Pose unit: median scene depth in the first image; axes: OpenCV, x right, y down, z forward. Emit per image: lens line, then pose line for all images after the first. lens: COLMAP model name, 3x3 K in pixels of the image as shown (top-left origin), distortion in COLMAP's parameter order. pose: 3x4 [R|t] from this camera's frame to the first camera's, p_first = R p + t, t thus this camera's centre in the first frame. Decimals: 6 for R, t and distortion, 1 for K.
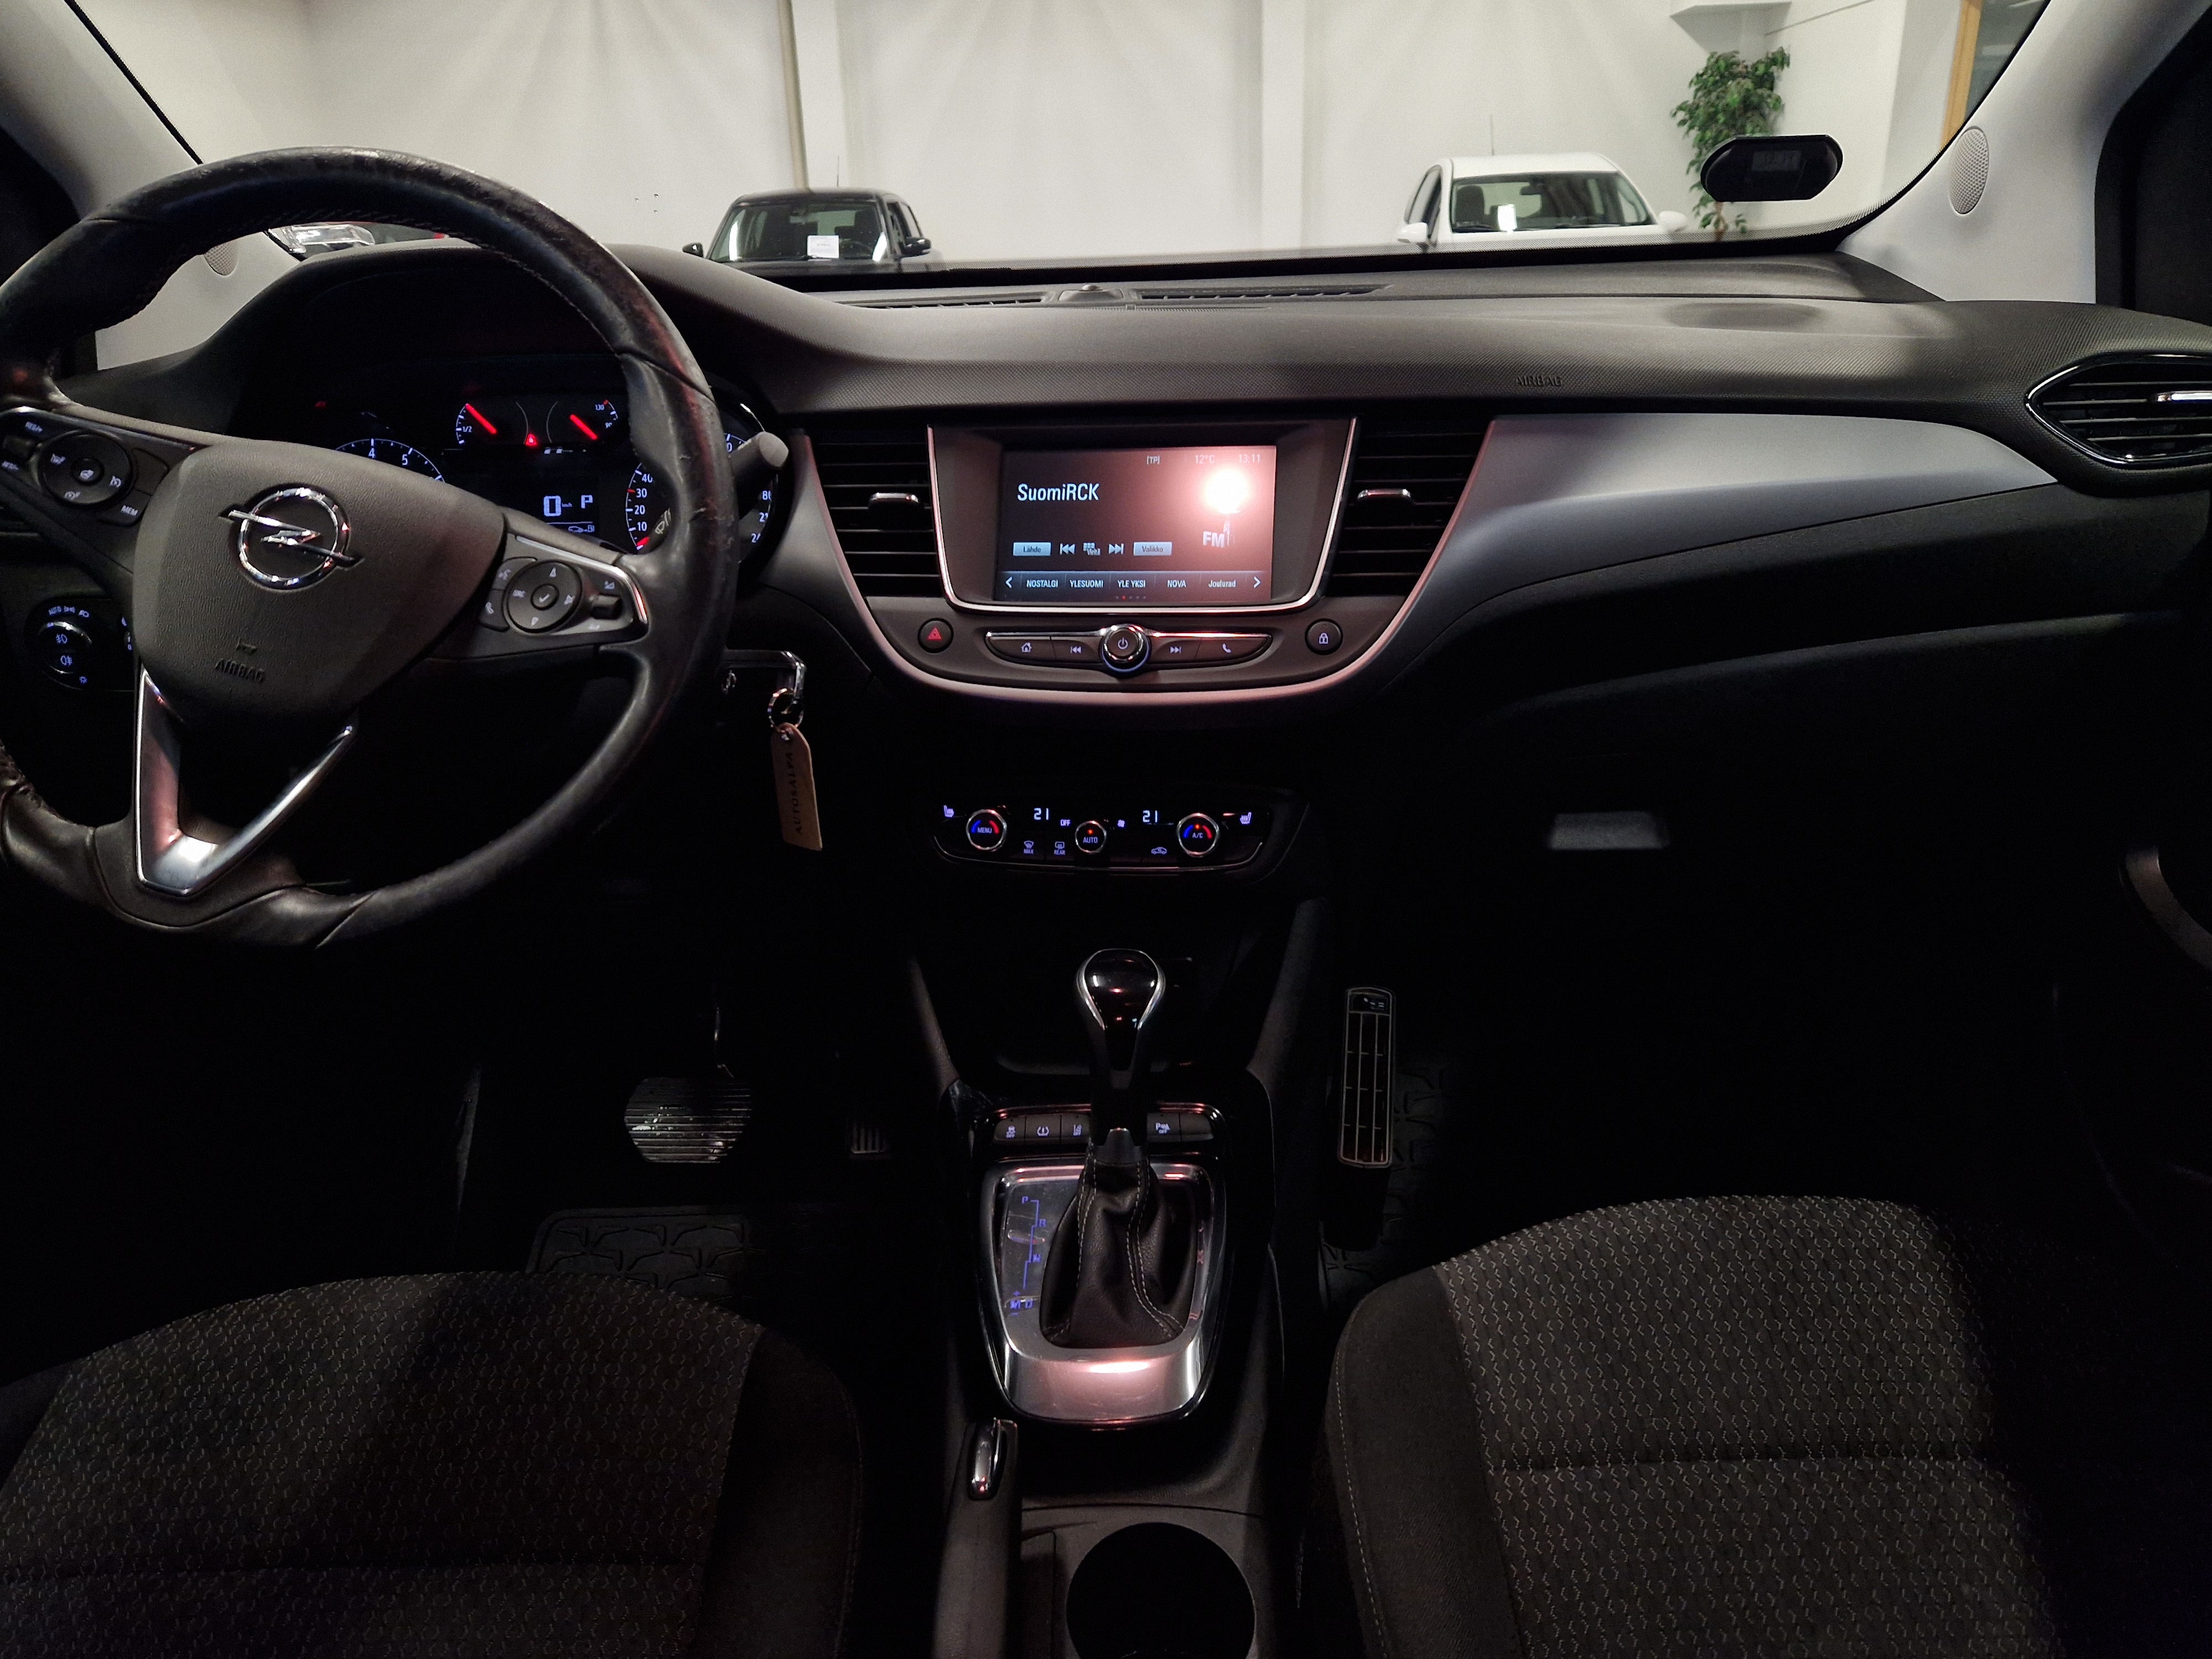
lens RADIAL K [[1706.9, 0, 1106.0], [0, 1706.9, 829.5], [0, 0, 1]] dist [0.077728, -0.001264]
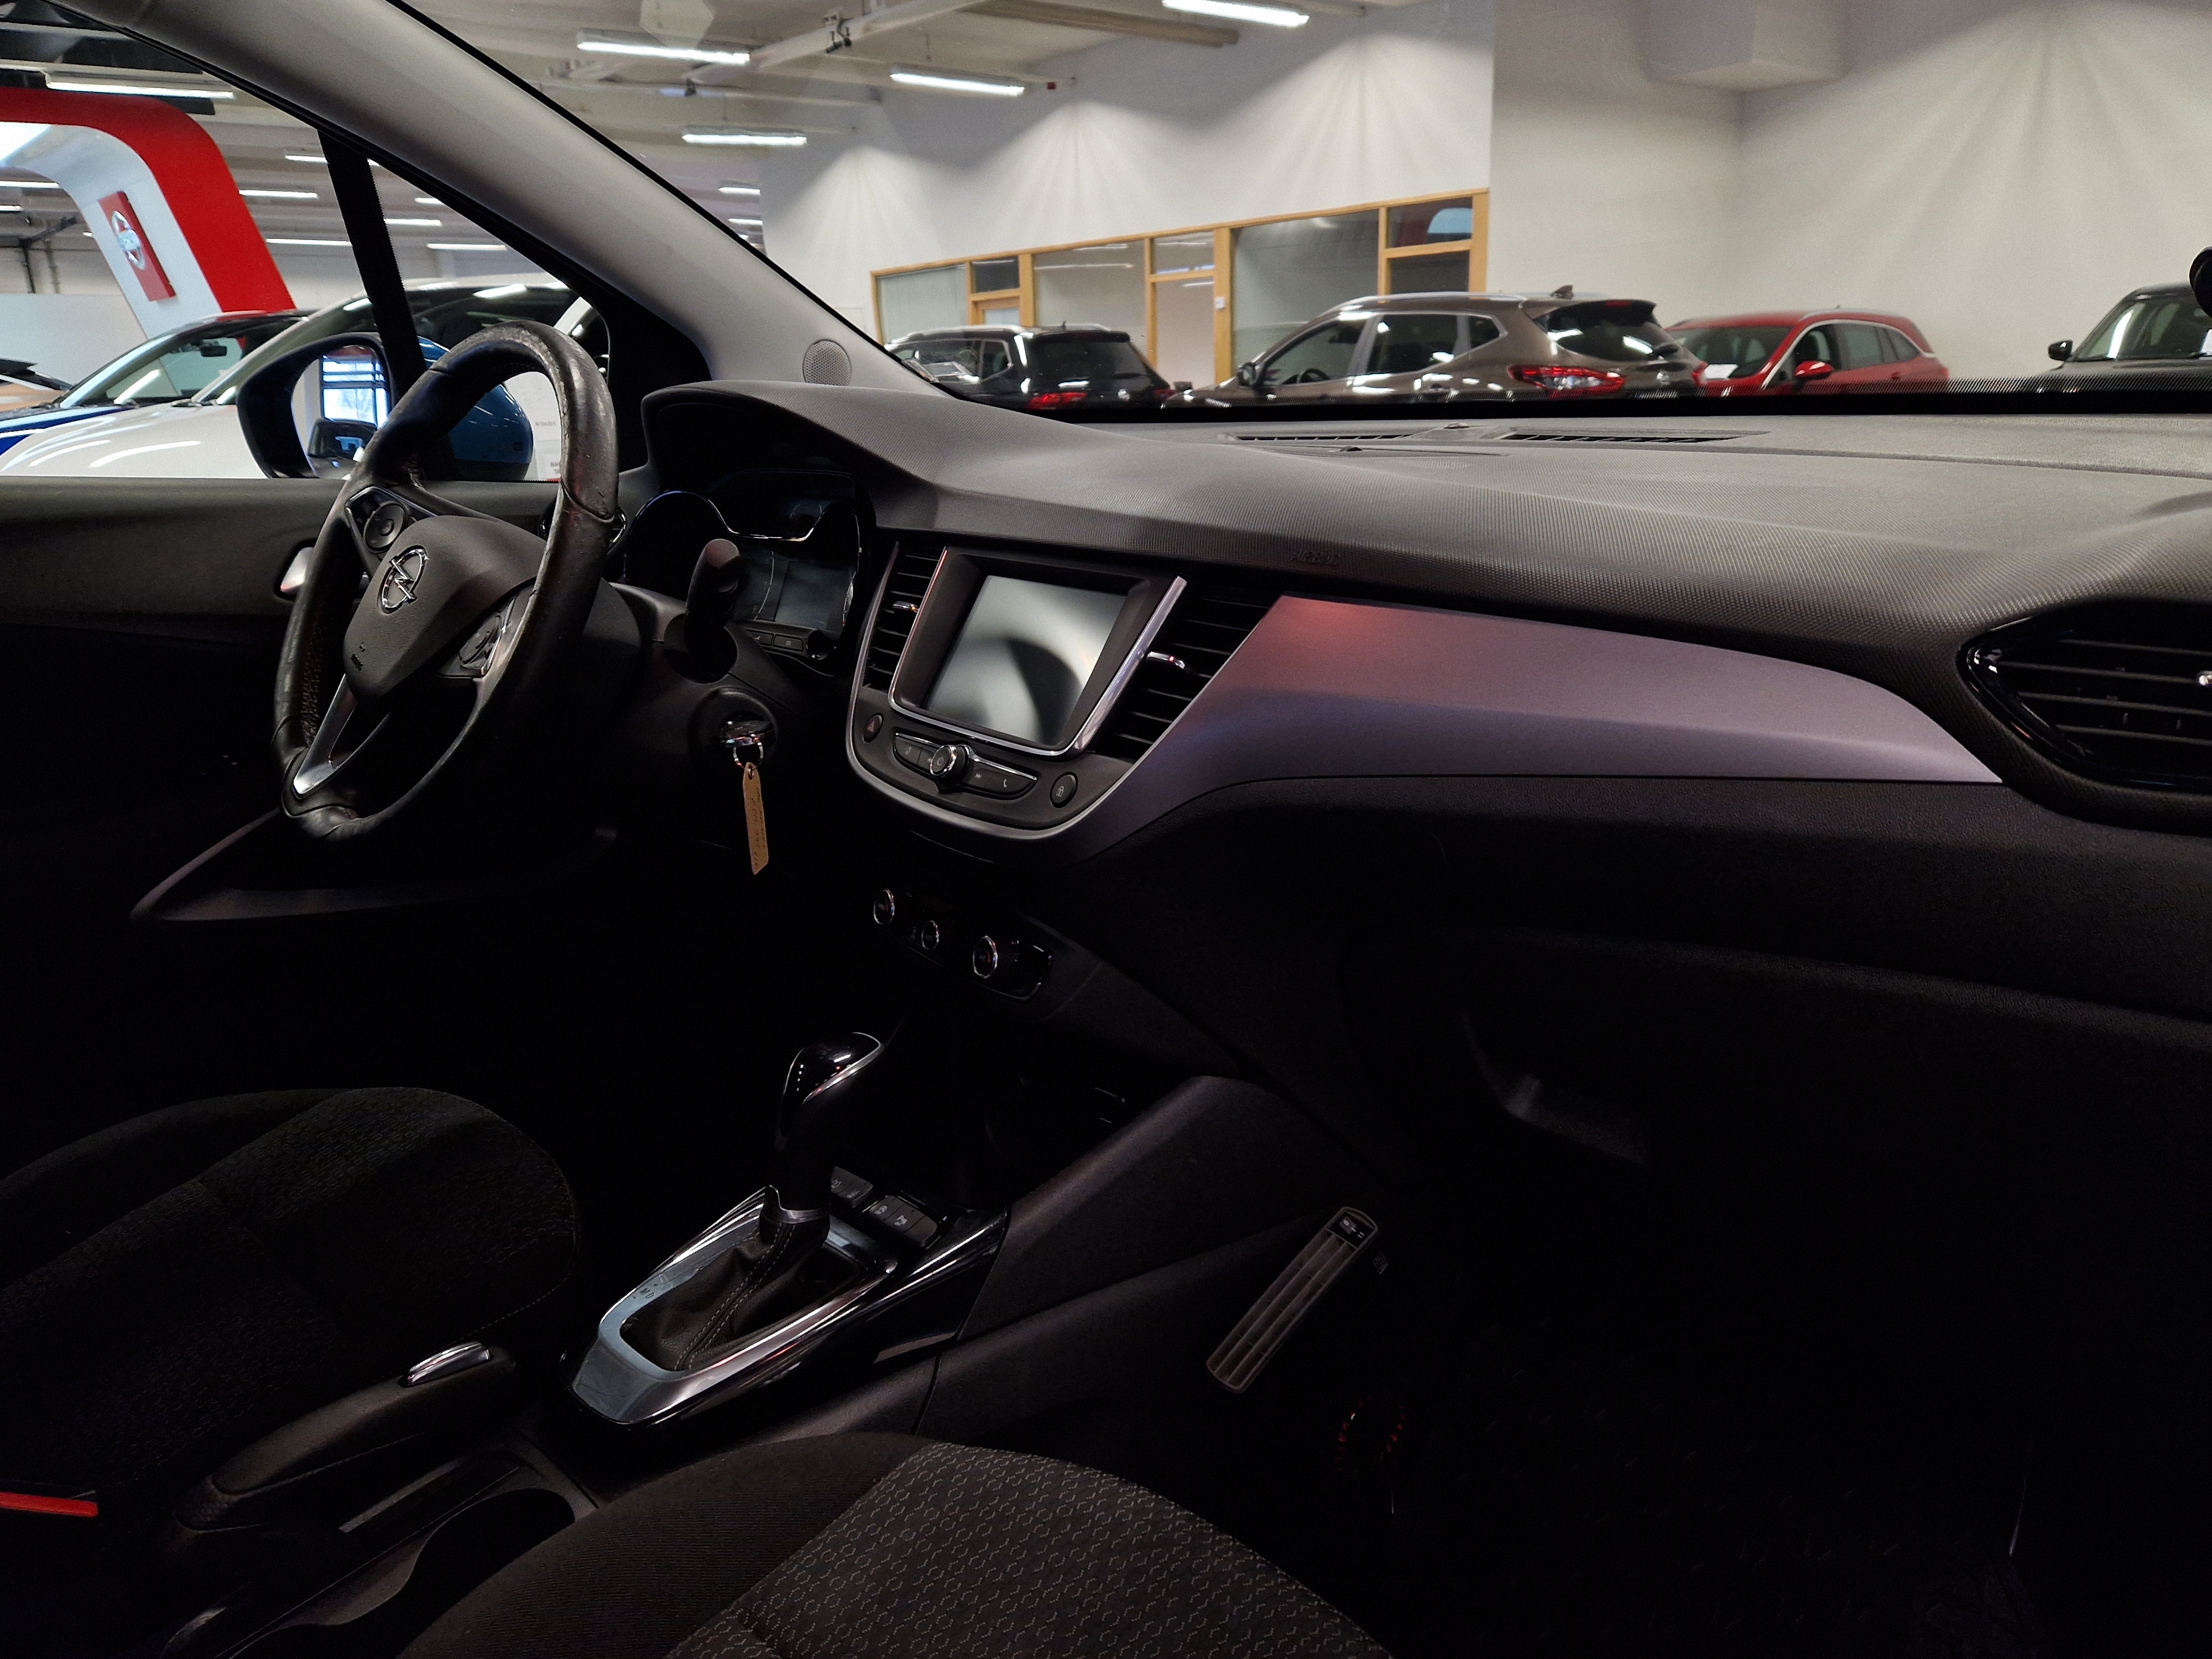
lens RADIAL K [[1666.4, 0, 1101.2], [0, 1666.4, 838.7], [0, 0, 1]] dist [0.007594, 0.001337]
pose [[0.683977, 0.205806, -0.699871, 0.776690], [-0.229427, 0.971385, 0.061432, -0.142324], [0.692488, 0.118551, 0.711622, 0.328288]]
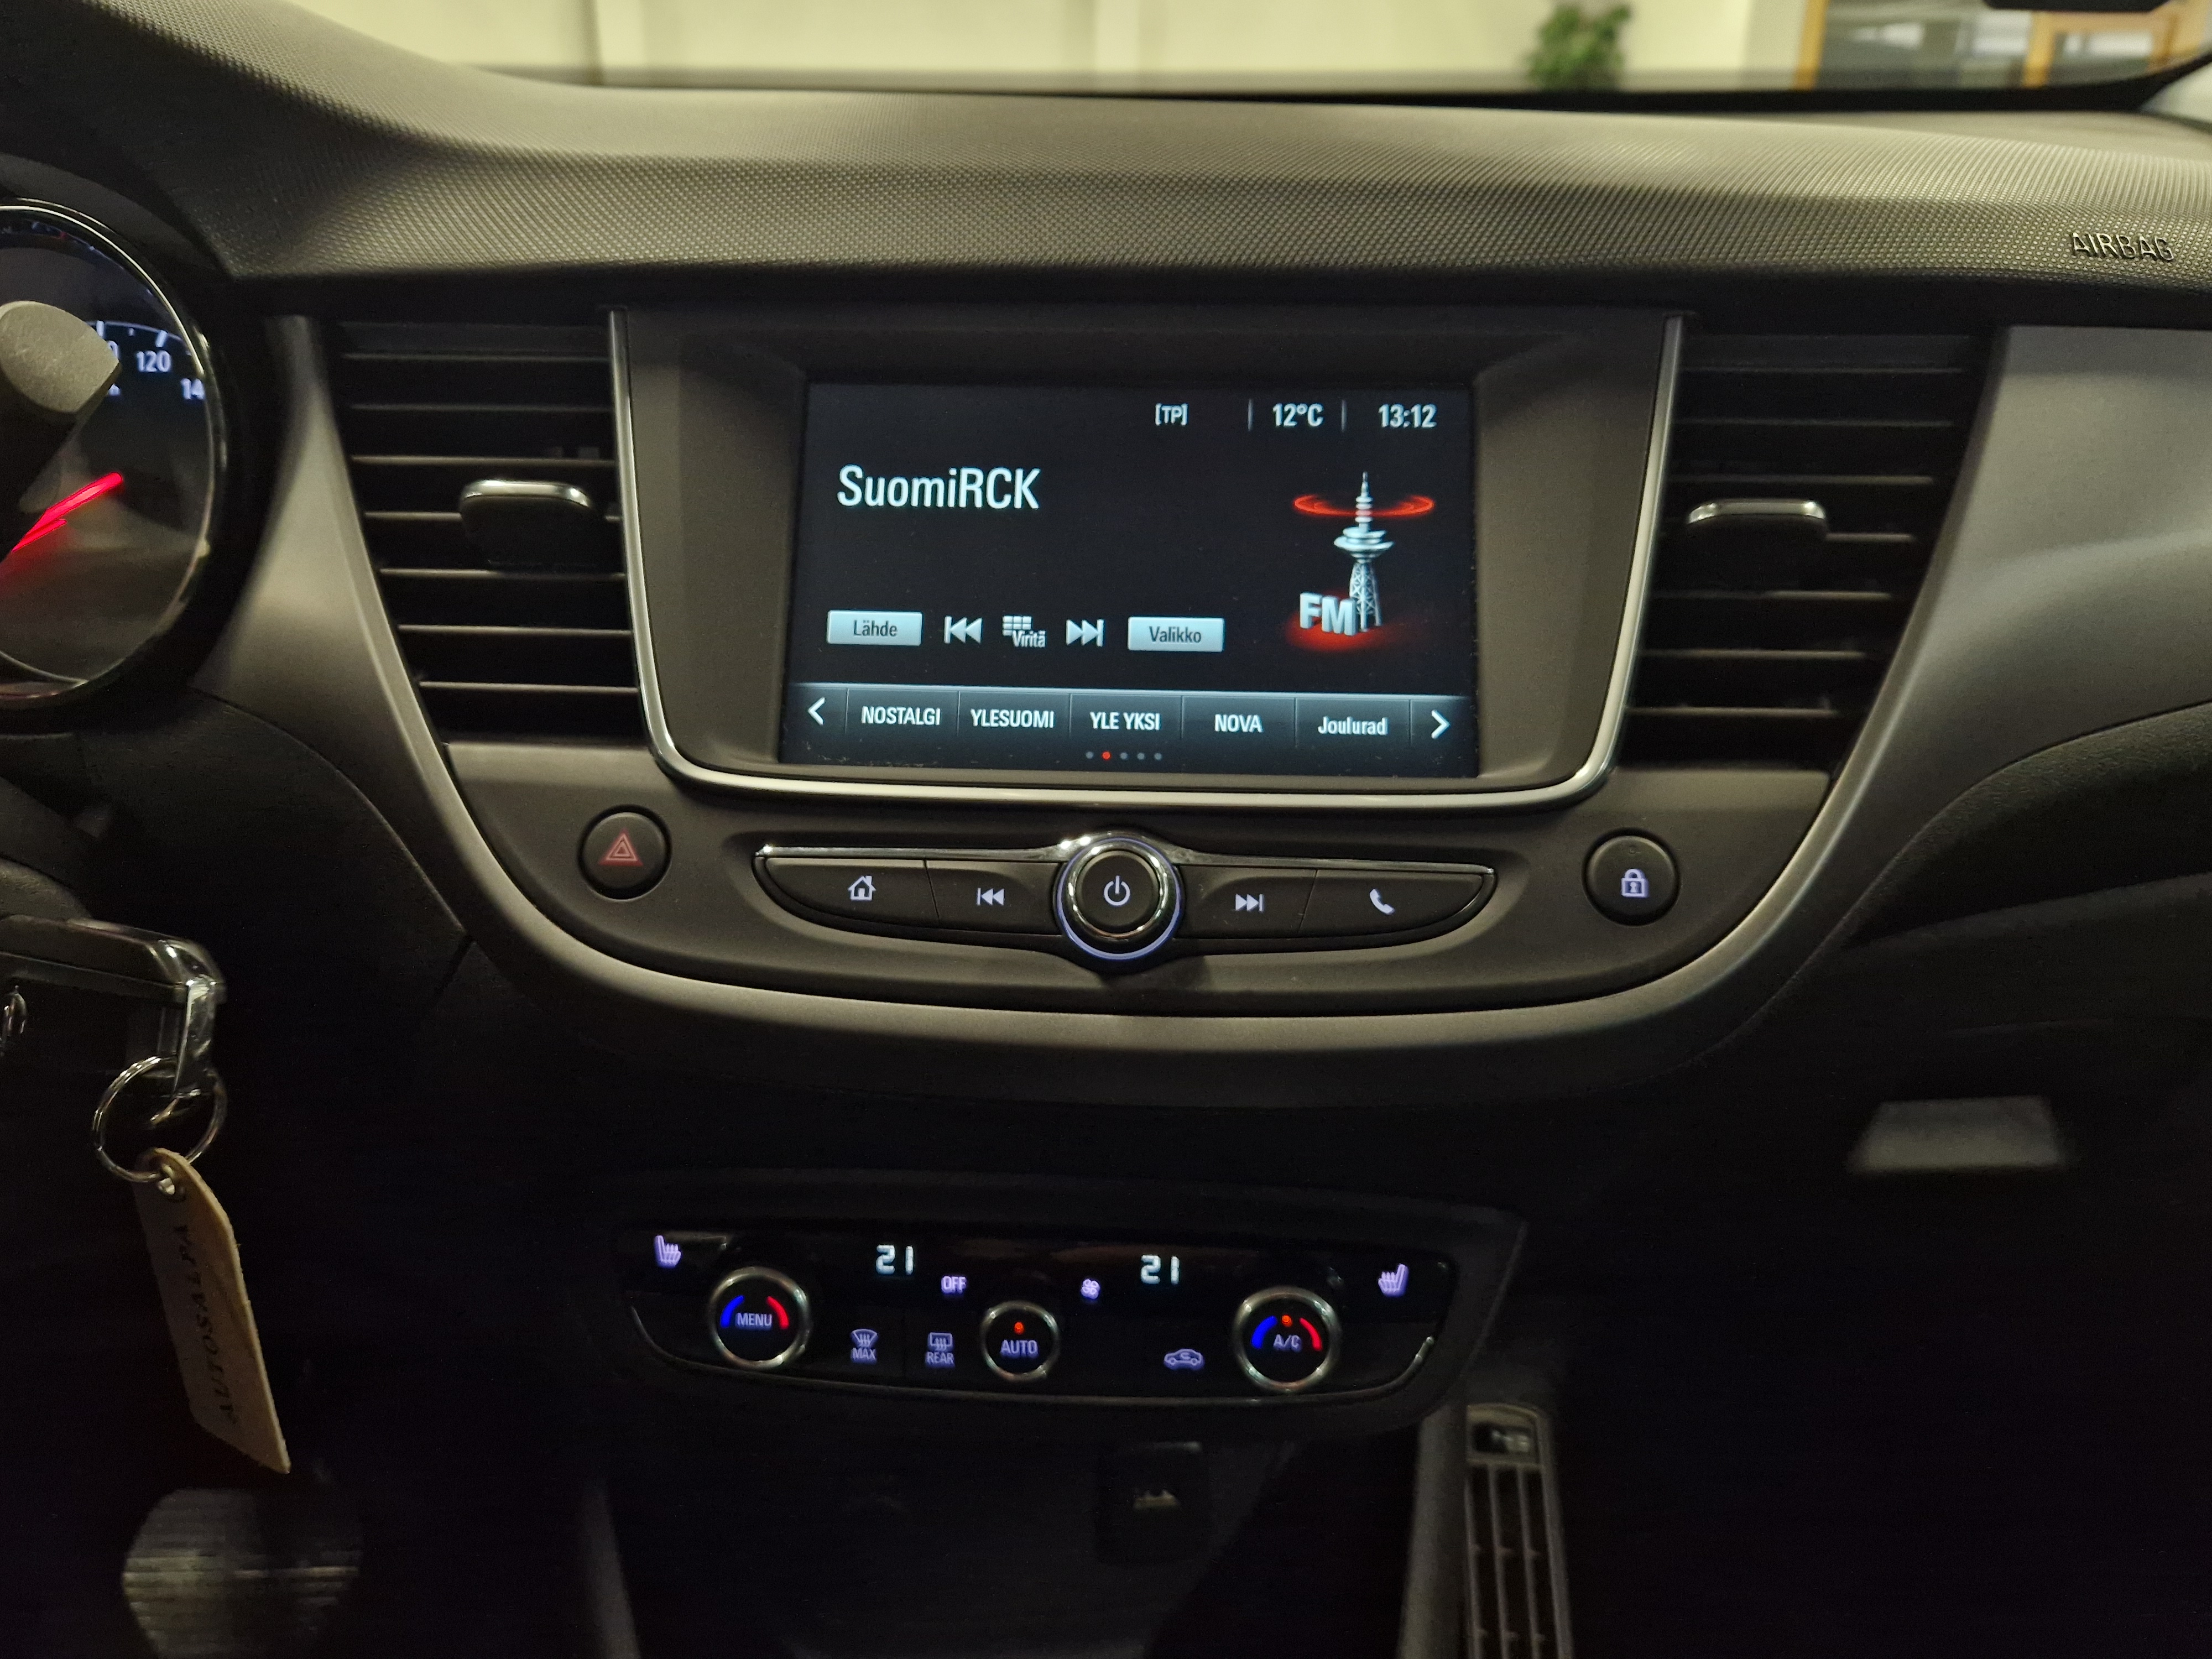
lens RADIAL K [[1690.7, 0, 1095.4], [0, 1690.7, 787.2], [0, 0, 1]] dist [0.076694, -0.107208]
pose [[0.995039, -0.000160, 0.099483, -0.031258], [-0.000730, 0.999960, 0.008907, -0.130242], [-0.099480, -0.008936, 0.994999, 0.597770]]
